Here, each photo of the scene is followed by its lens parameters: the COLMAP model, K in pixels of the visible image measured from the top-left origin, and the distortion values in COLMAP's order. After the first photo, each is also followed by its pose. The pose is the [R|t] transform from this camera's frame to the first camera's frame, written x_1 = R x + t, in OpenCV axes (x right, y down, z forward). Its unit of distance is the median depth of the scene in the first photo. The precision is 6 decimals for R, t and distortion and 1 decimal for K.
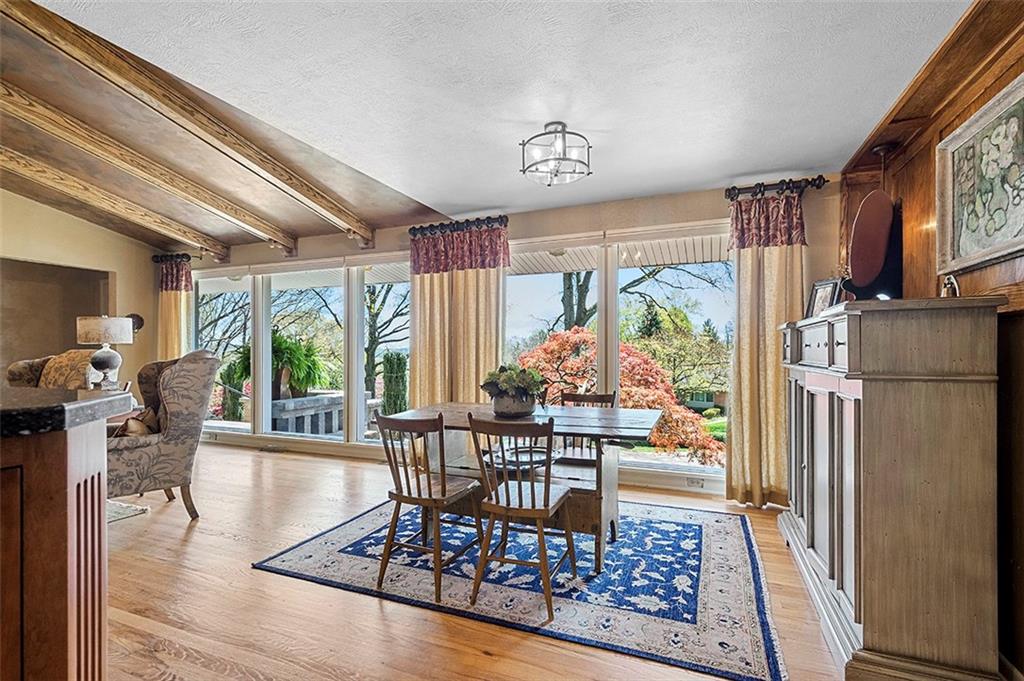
lens RADIAL K [[450.6, 0, 513.3], [0, 450.6, 347.9], [0, 0, 1]] dist [0.000868, -0.000019]
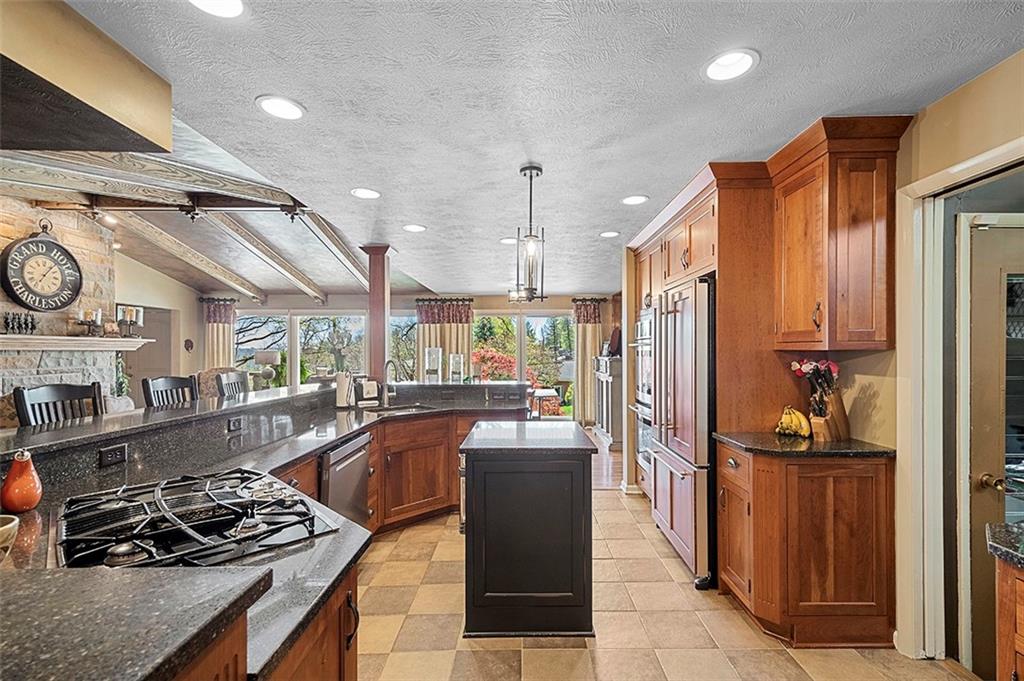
lens RADIAL K [[450.6, 0, 514.8], [0, 450.6, 345.2], [0, 0, 1]] dist [0.000868, -0.000019]
pose [[0.926159, 0.001535, 0.377131, -0.715666], [-0.000152, 0.999993, -0.003696, -0.090179], [-0.377134, 0.003366, 0.926152, -1.107781]]
